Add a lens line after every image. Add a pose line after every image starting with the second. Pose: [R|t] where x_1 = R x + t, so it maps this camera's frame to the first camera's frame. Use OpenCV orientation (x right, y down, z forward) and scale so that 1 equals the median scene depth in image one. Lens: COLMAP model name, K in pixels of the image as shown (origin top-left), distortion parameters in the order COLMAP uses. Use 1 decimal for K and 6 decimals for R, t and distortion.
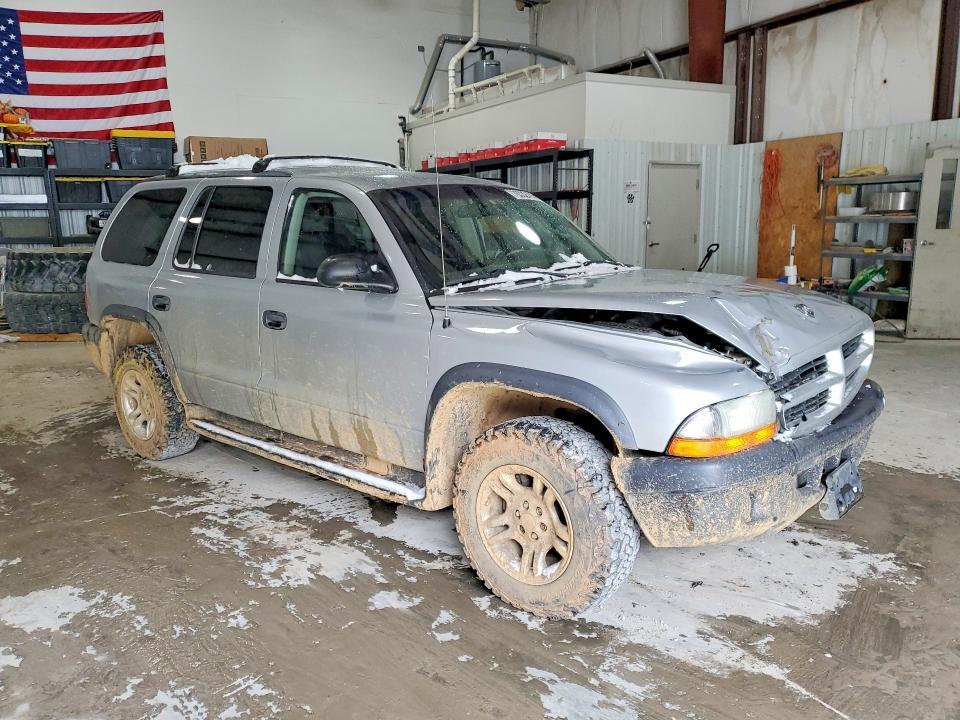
lens RADIAL K [[675.5, 0, 475.2], [0, 675.5, 358.2], [0, 0, 1]] dist [0.031603, -0.040474]
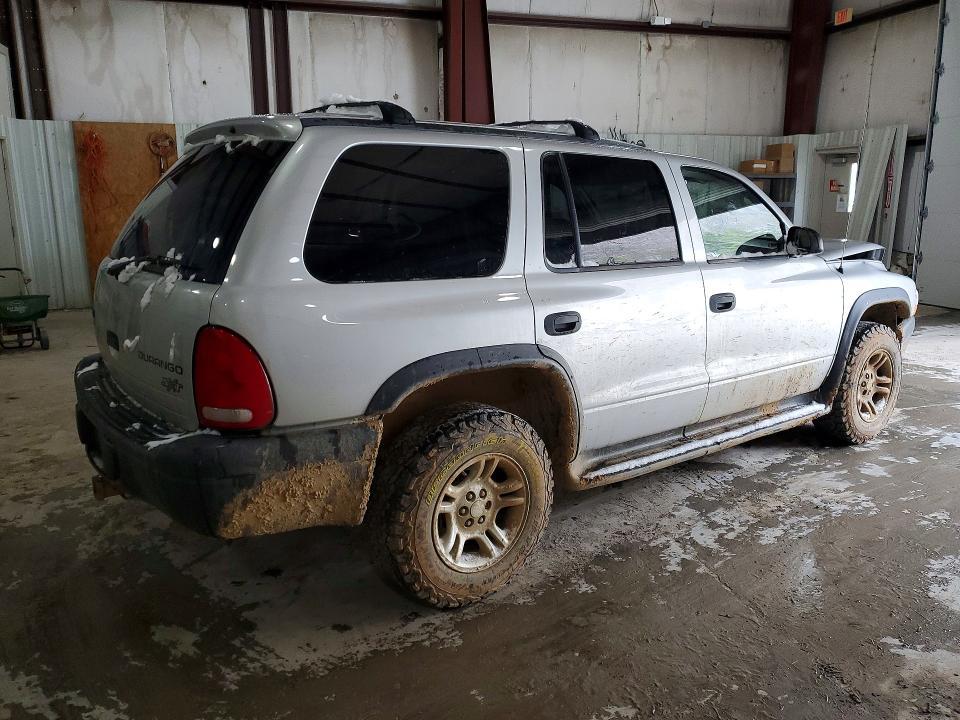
lens RADIAL K [[675.5, 0, 475.2], [0, 675.5, 358.2], [0, 0, 1]] dist [0.031603, -0.040474]
pose [[0.273826, -0.191208, 0.942581, -0.905753], [0.182483, 0.972566, 0.144278, -0.125687], [-0.944309, 0.132498, 0.301206, 0.729919]]
